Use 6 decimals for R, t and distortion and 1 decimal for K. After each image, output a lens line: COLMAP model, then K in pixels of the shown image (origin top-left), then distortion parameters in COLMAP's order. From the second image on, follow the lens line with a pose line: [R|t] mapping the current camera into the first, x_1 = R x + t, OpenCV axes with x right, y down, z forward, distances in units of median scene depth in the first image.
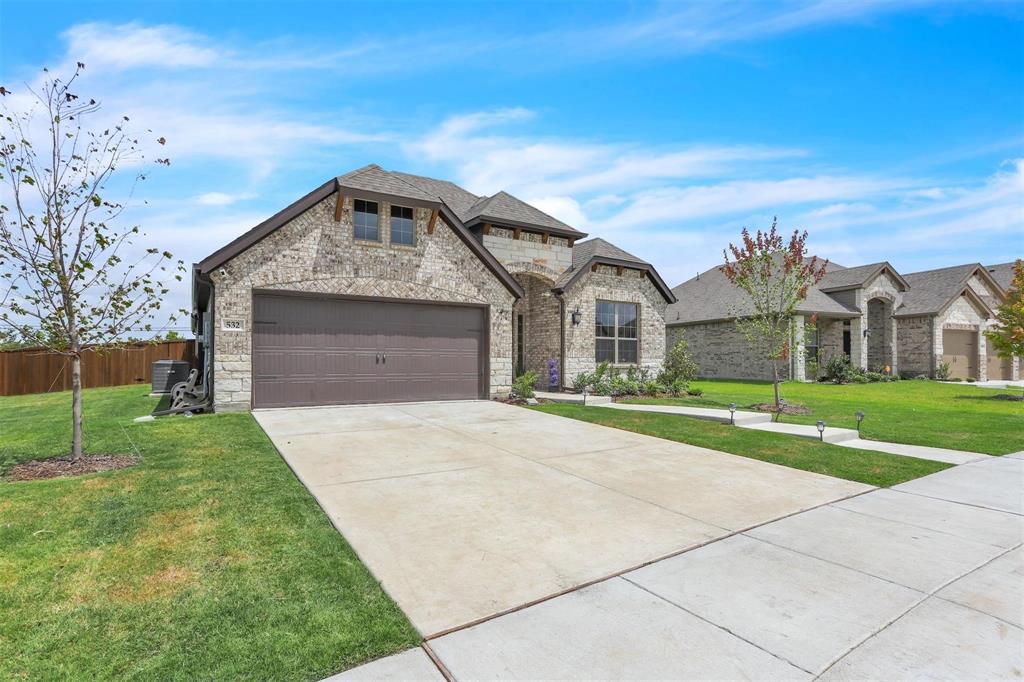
lens RADIAL K [[503.3, 0, 506.4], [0, 503.3, 352.6], [0, 0, 1]] dist [-0.015796, 0.000865]
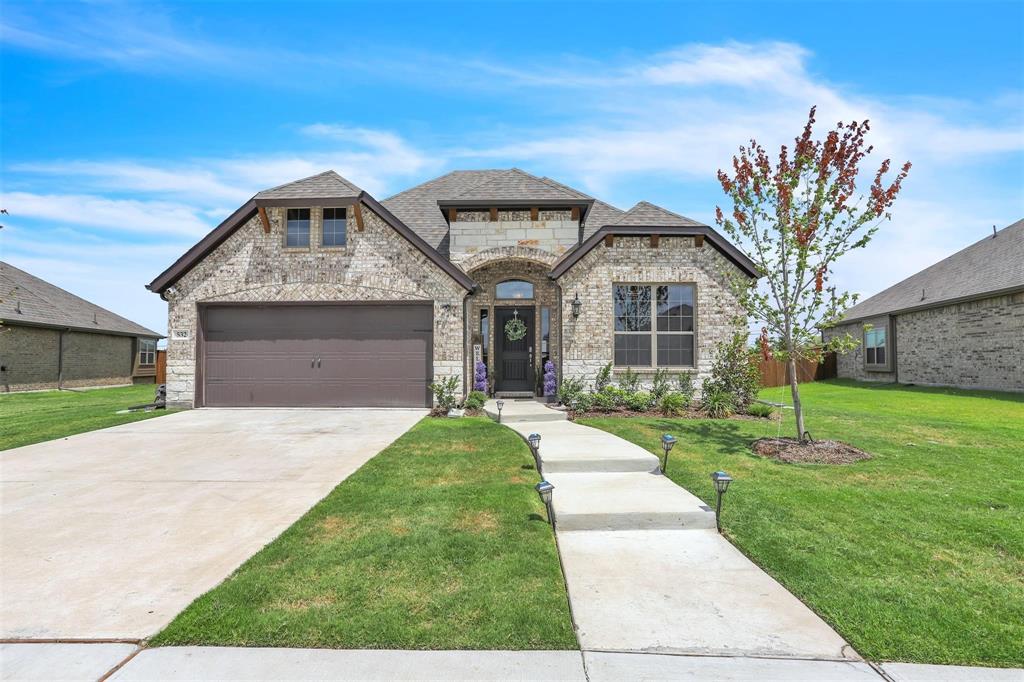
lens RADIAL K [[503.3, 0, 506.4], [0, 503.3, 352.6], [0, 0, 1]] dist [-0.015796, 0.000865]
pose [[0.836845, -0.017263, -0.547167, 0.566963], [0.013741, 0.999850, -0.010530, 0.007288], [0.547267, 0.001293, 0.836957, 0.339683]]
